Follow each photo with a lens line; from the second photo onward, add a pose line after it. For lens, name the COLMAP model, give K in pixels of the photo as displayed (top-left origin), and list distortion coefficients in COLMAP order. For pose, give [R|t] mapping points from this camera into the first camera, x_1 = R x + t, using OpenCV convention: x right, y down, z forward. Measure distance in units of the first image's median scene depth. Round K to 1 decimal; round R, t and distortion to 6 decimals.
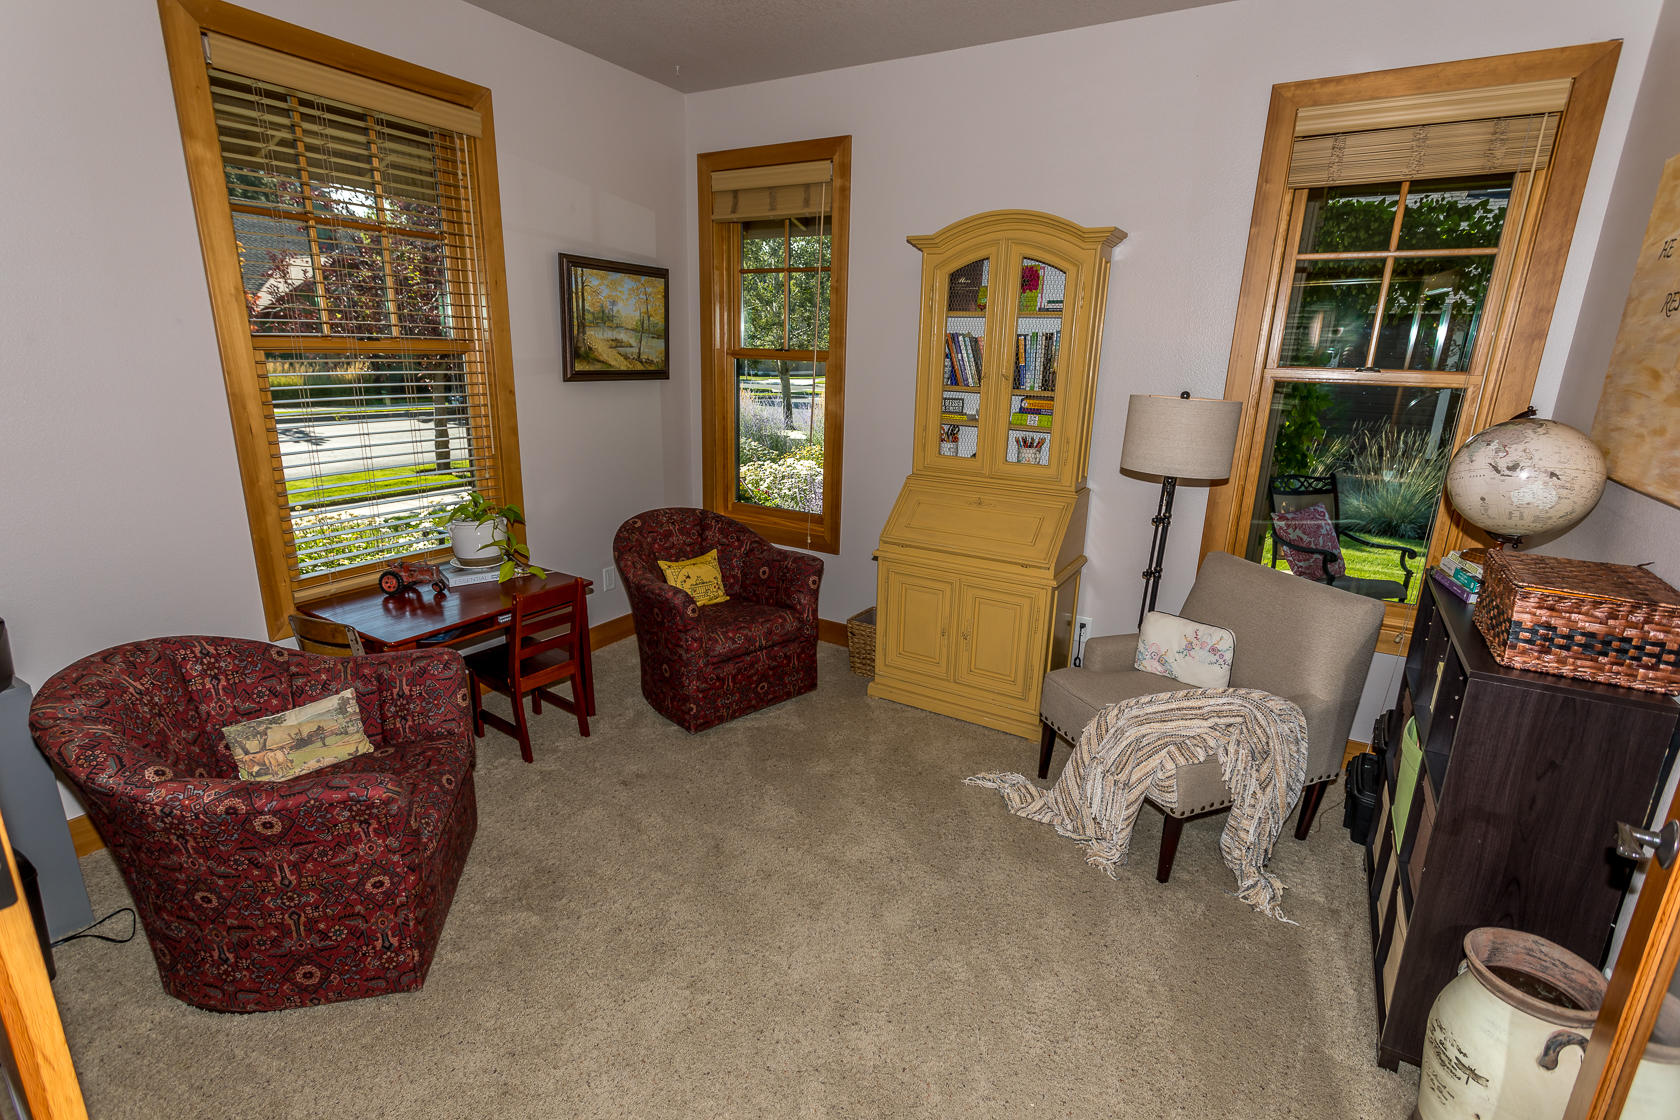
lens RADIAL K [[795.2, 0, 840.0], [0, 795.2, 560.0], [0, 0, 1]] dist [0.000855, 0.000113]
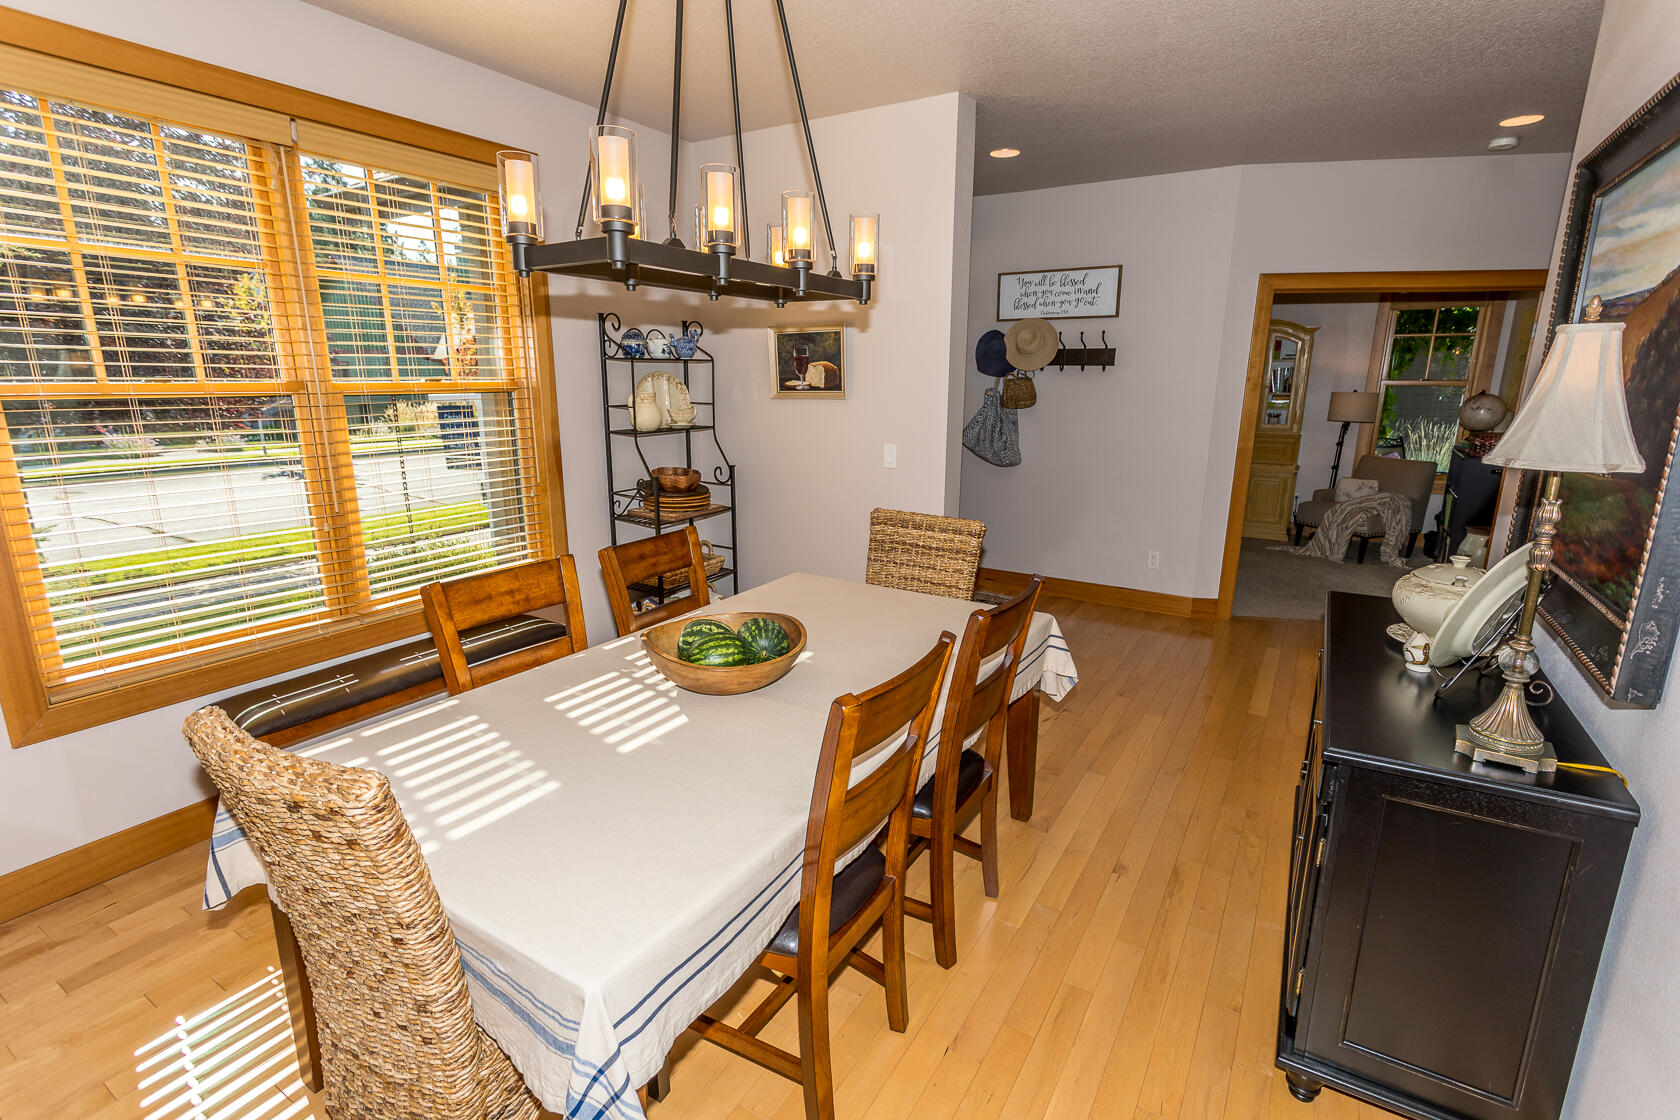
lens RADIAL K [[795.2, 0, 840.0], [0, 795.2, 560.0], [0, 0, 1]] dist [0.000855, 0.000113]
pose [[0.999608, -0.015391, -0.023373, -1.282501], [0.014575, 0.999292, -0.034688, 0.439912], [0.023891, 0.034334, 0.999125, -1.736575]]
